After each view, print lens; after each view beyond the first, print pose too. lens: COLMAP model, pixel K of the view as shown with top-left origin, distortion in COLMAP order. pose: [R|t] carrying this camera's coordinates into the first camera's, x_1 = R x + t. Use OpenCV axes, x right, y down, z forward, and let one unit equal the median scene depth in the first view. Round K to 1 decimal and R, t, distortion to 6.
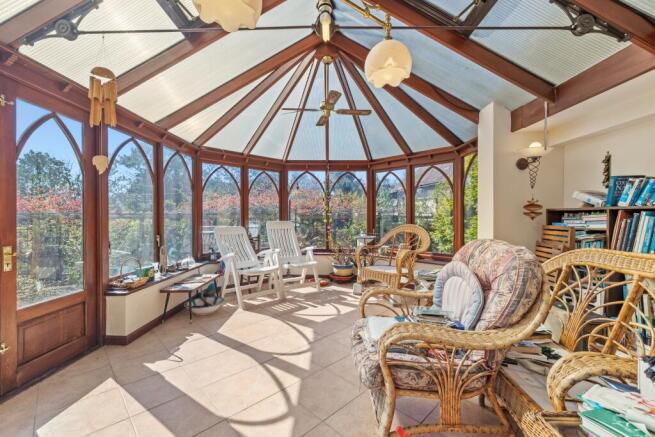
lens RADIAL K [[283.3, 0, 326.2], [0, 283.3, 217.5], [0, 0, 1]] dist [0.001704, 0.000265]
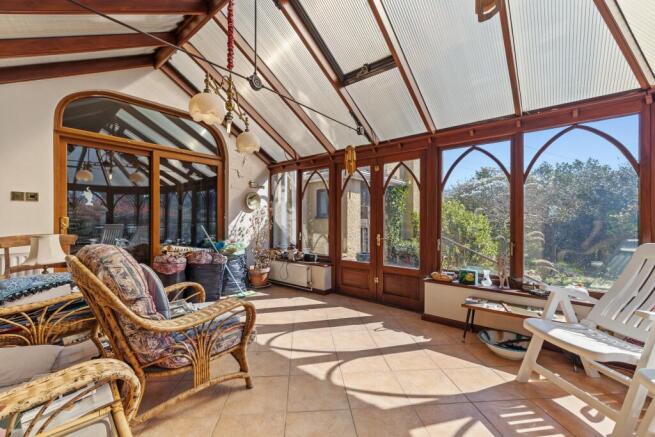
lens RADIAL K [[283.3, 0, 325.6], [0, 283.3, 220.7], [0, 0, 1]] dist [0.001704, 0.000265]
pose [[-0.652606, -0.007565, -0.757660, 0.565717], [-0.008924, 0.999958, -0.002298, 0.004226], [0.757645, 0.005262, -0.652646, 1.501117]]
